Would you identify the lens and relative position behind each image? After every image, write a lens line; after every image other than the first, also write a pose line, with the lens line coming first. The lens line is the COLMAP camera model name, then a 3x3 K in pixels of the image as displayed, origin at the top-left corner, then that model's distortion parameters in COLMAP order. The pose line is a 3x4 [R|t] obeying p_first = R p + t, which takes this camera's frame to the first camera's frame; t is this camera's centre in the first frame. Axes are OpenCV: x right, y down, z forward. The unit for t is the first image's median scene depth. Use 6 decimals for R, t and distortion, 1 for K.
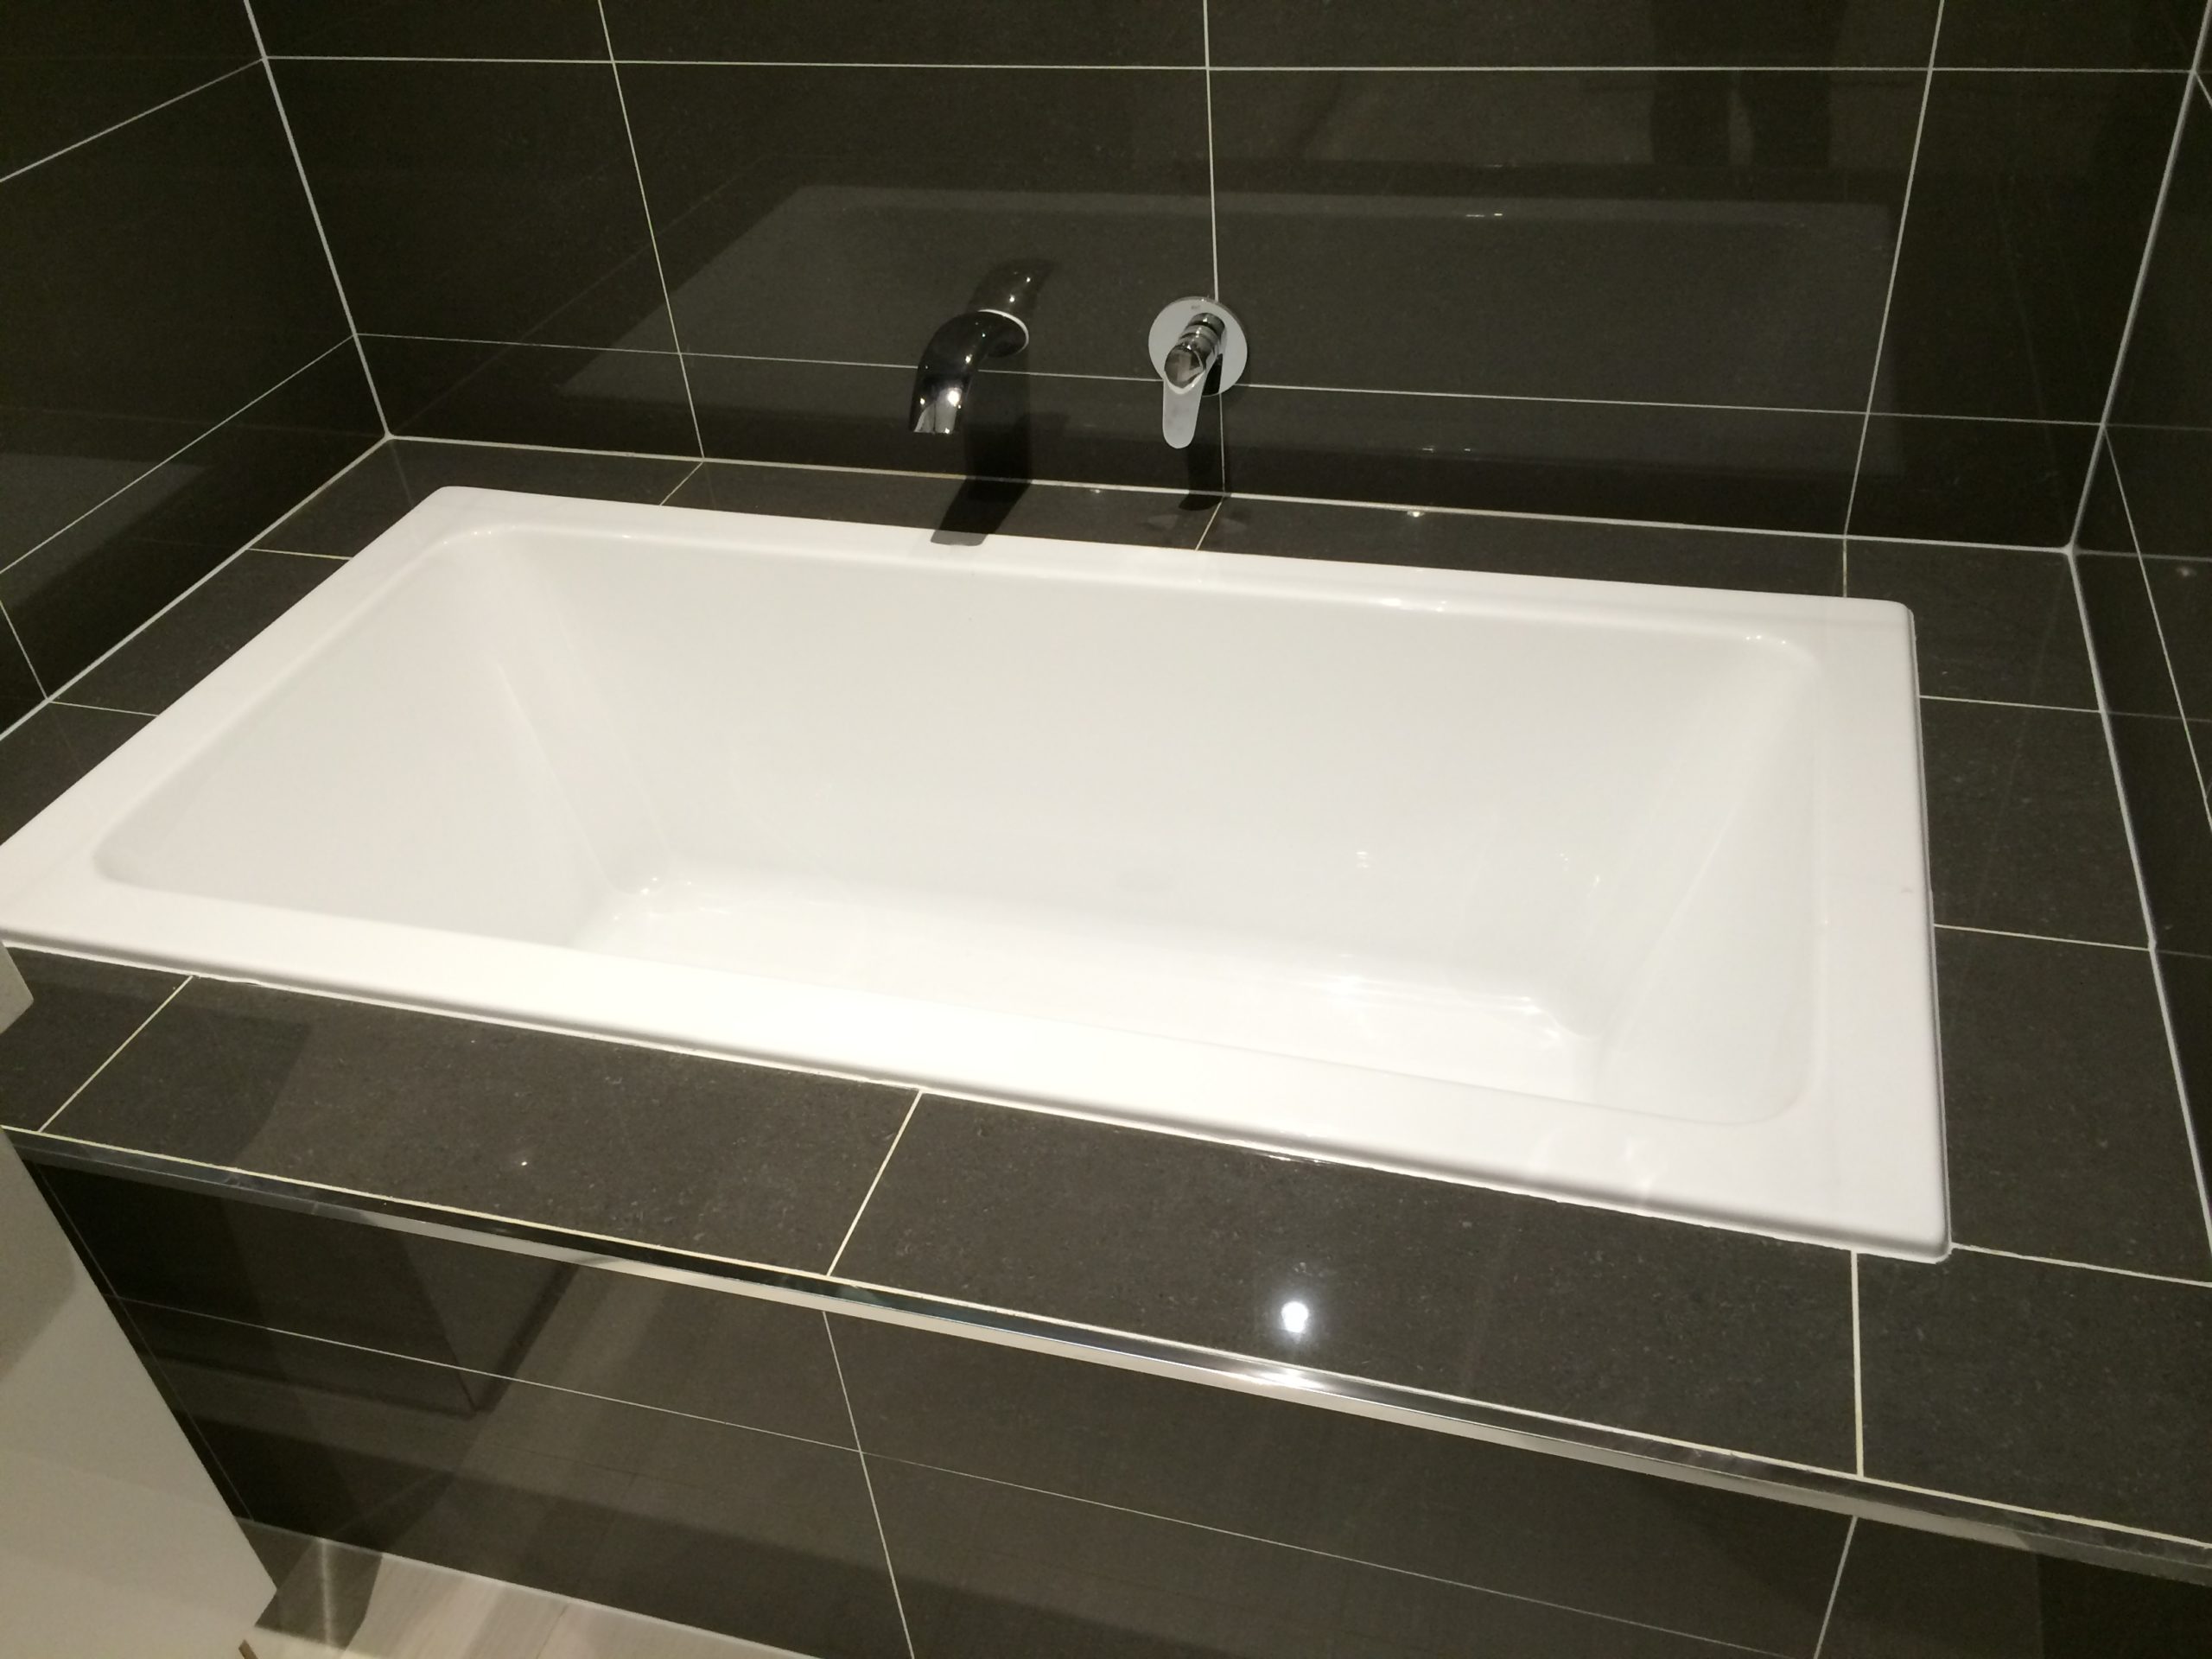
lens RADIAL K [[1891.1, 0, 1098.9], [0, 1891.1, 823.5], [0, 0, 1]] dist [0.078887, -0.102358]
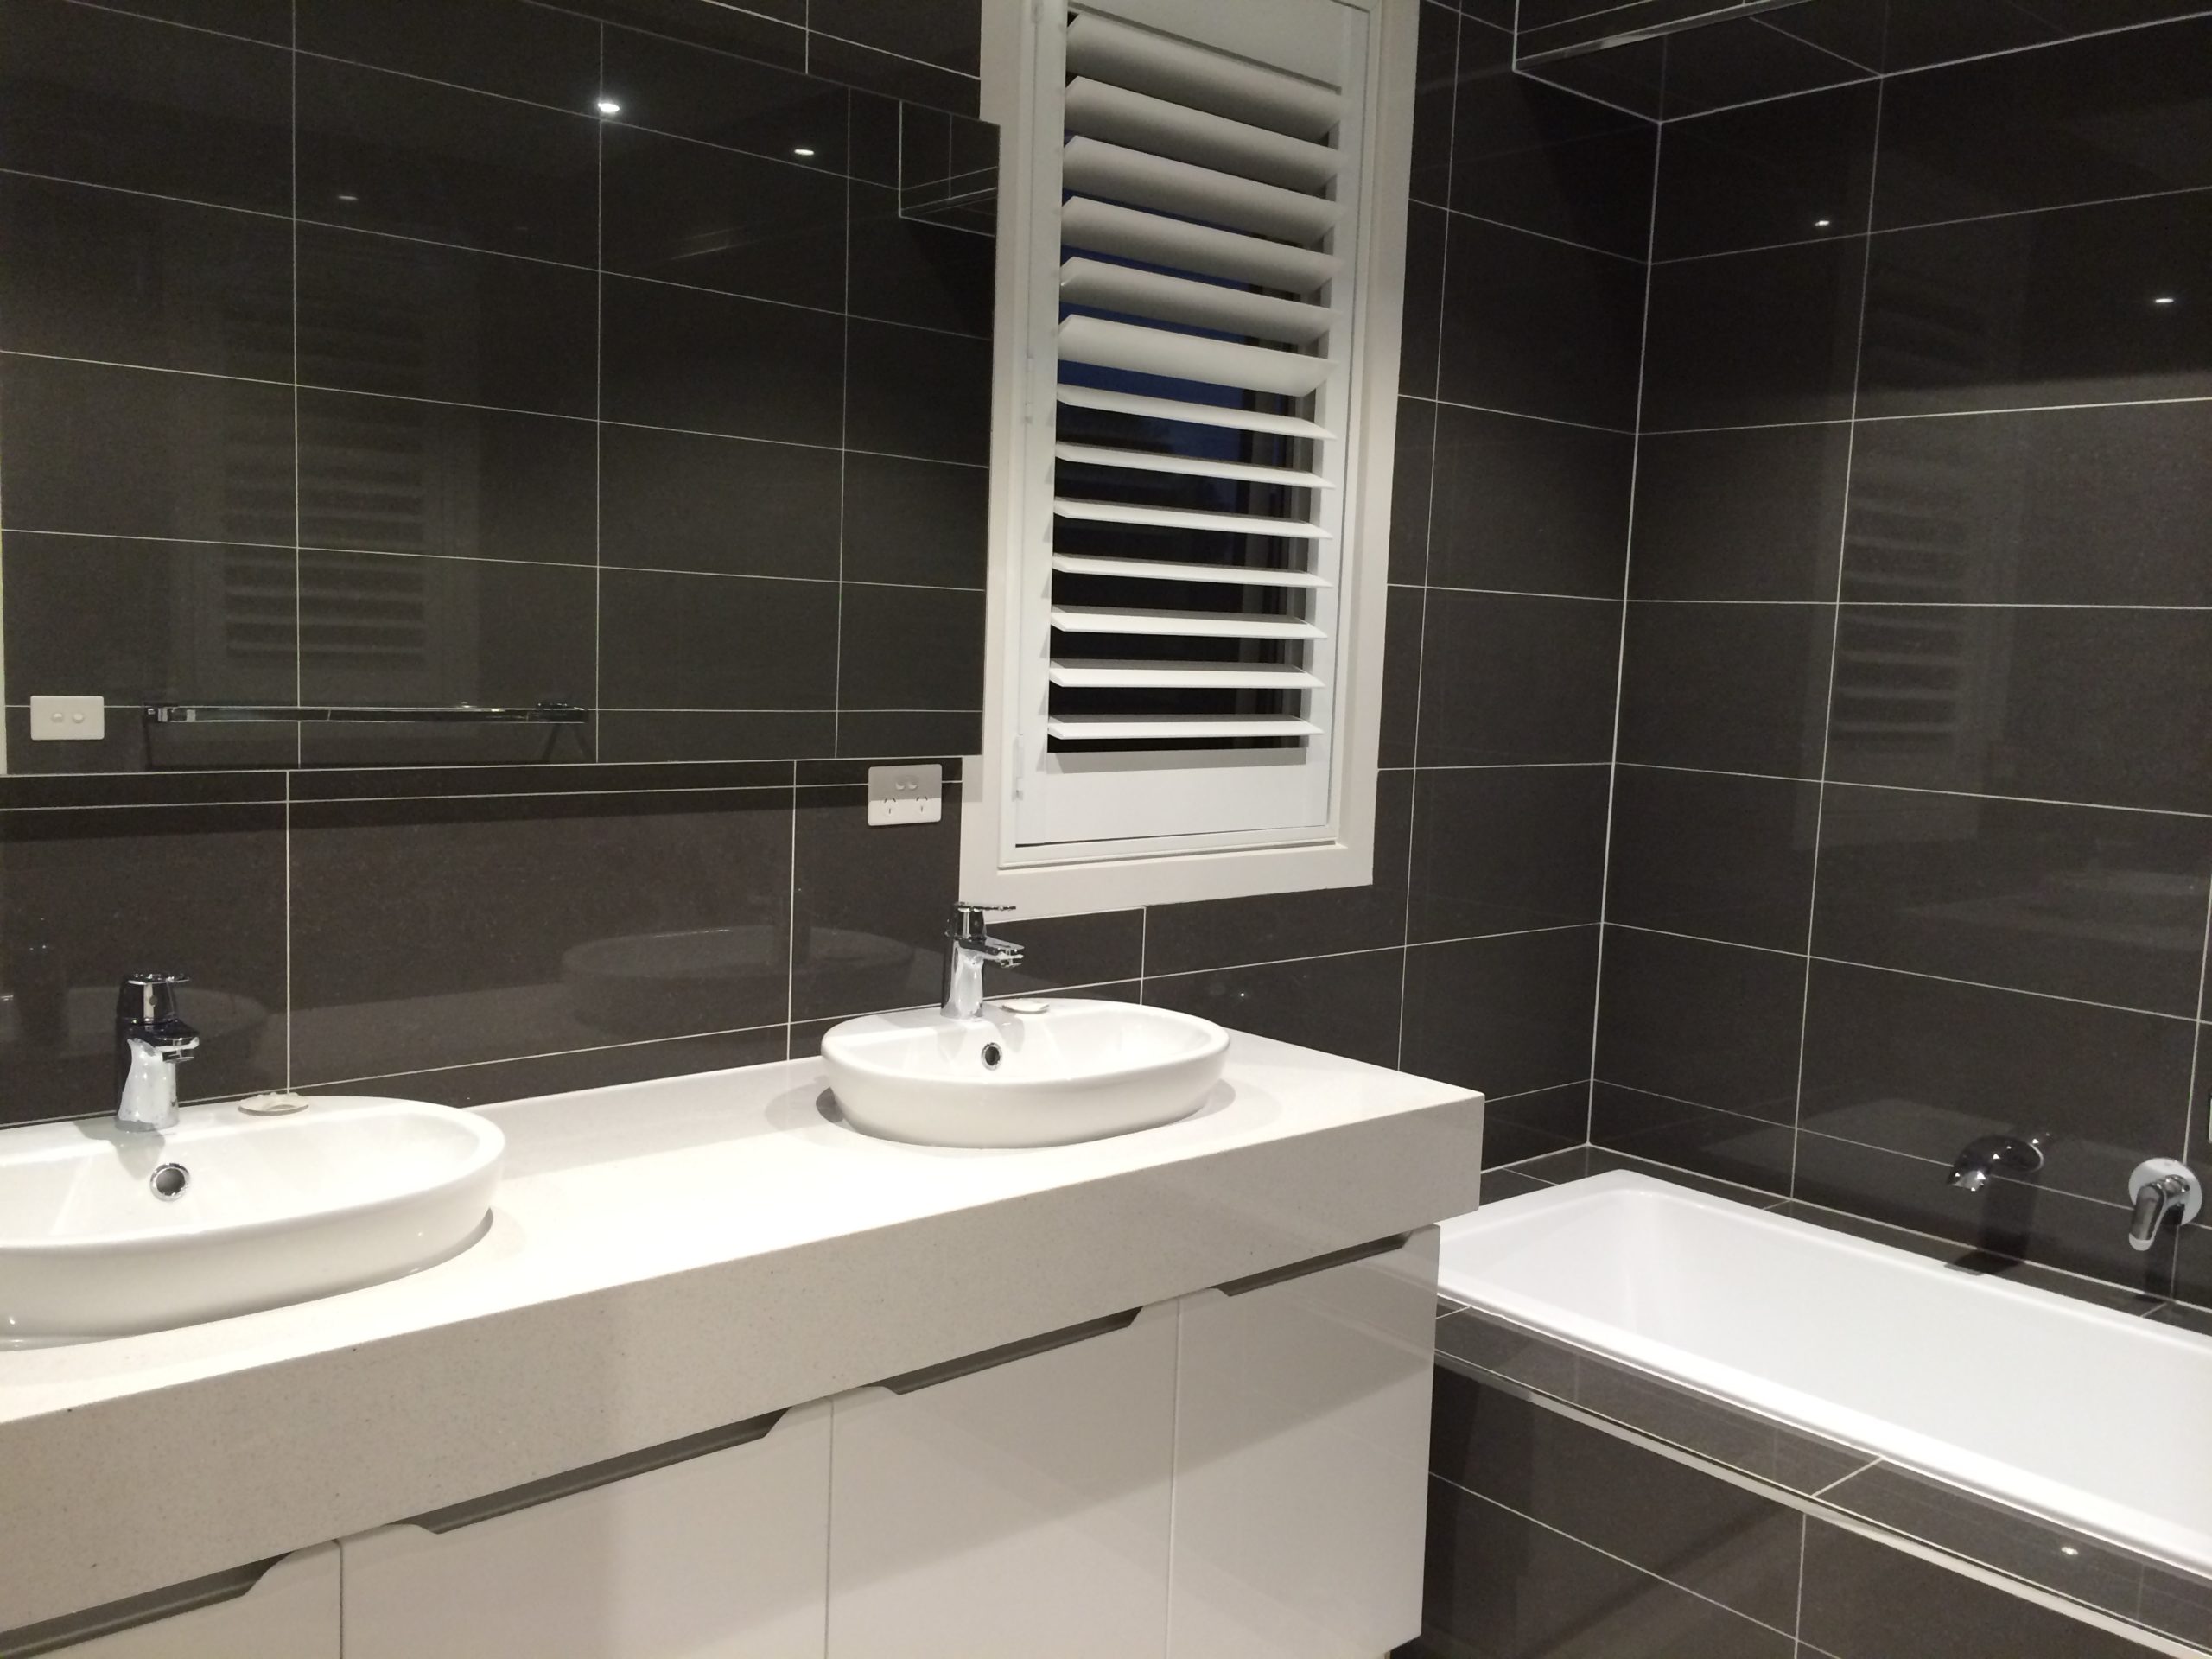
lens RADIAL K [[1891.1, 0, 1106.9], [0, 1891.1, 824.2], [0, 0, 1]] dist [0.078887, -0.102358]
pose [[0.844417, 0.158259, -0.511774, 0.074101], [-0.397575, 0.825436, -0.400737, 0.435855], [0.359017, 0.541858, 0.759932, -0.586891]]
